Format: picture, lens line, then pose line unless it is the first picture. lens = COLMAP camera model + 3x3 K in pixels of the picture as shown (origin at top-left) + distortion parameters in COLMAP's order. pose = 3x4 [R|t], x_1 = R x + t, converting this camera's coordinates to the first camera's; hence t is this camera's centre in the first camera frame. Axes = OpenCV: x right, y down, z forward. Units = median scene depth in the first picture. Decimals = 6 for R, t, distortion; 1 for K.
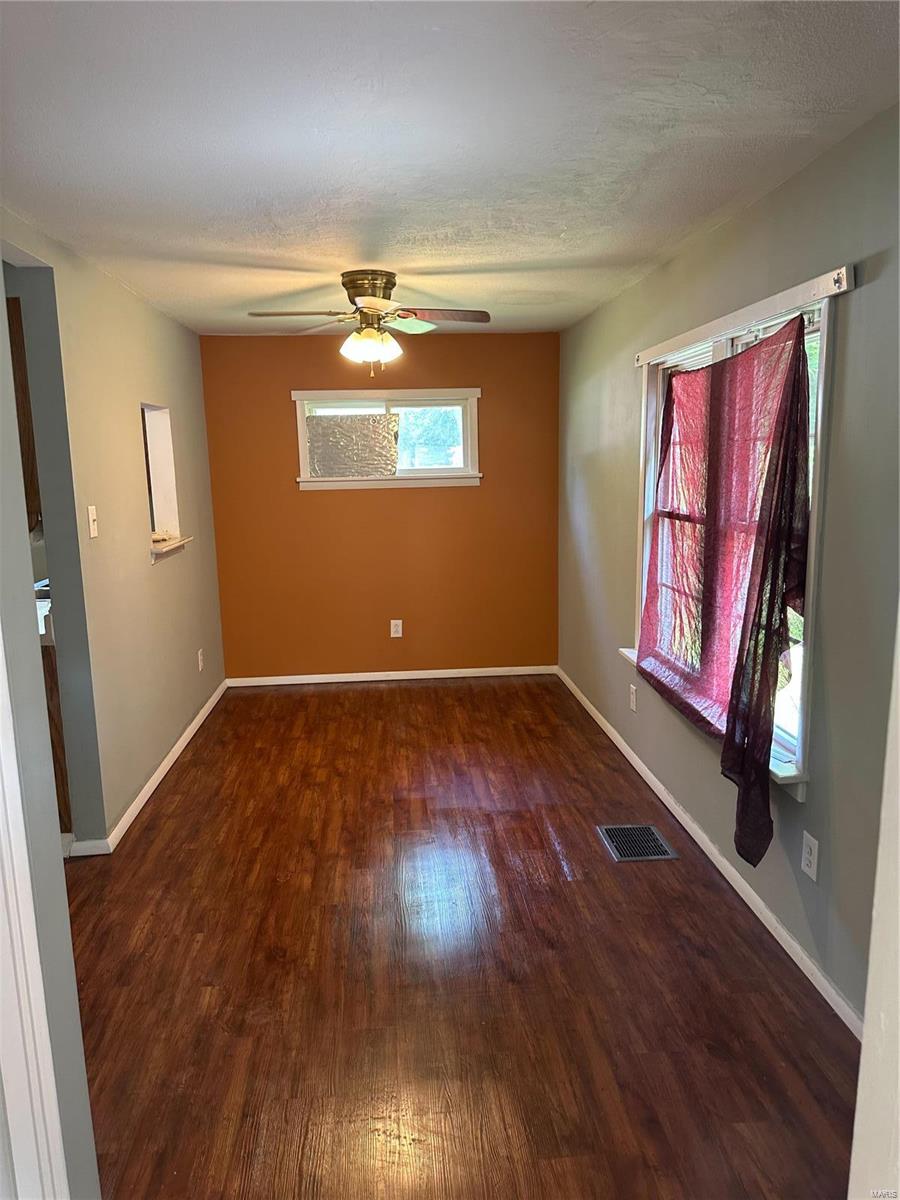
lens RADIAL K [[870.0, 0, 455.1], [0, 870.0, 600.7], [0, 0, 1]] dist [0.055344, -0.043323]
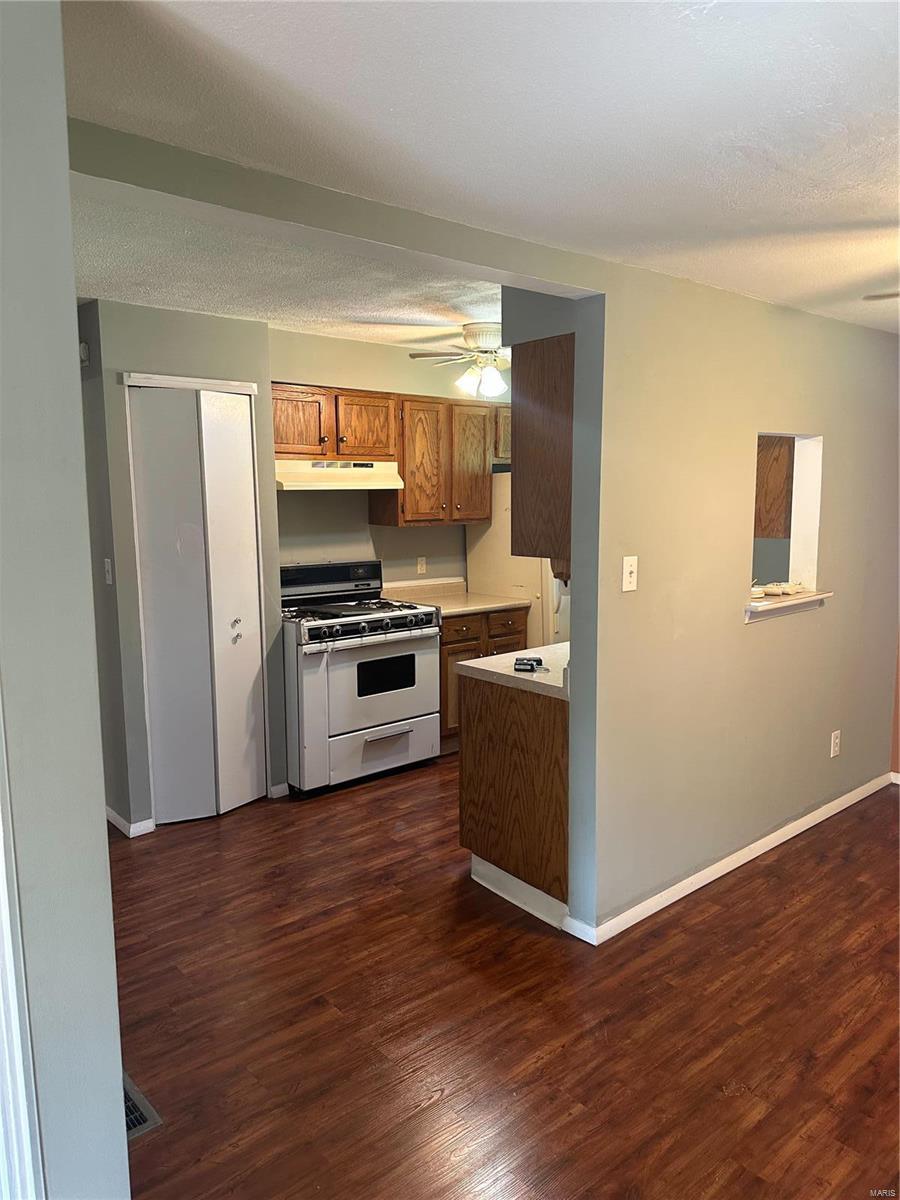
lens RADIAL K [[870.0, 0, 455.1], [0, 870.0, 600.7], [0, 0, 1]] dist [0.055344, -0.043323]
pose [[0.591817, 0.125034, -0.796316, 0.183697], [-0.134661, 0.989349, 0.055264, -0.085569], [0.794745, 0.074527, 0.602351, 0.322630]]
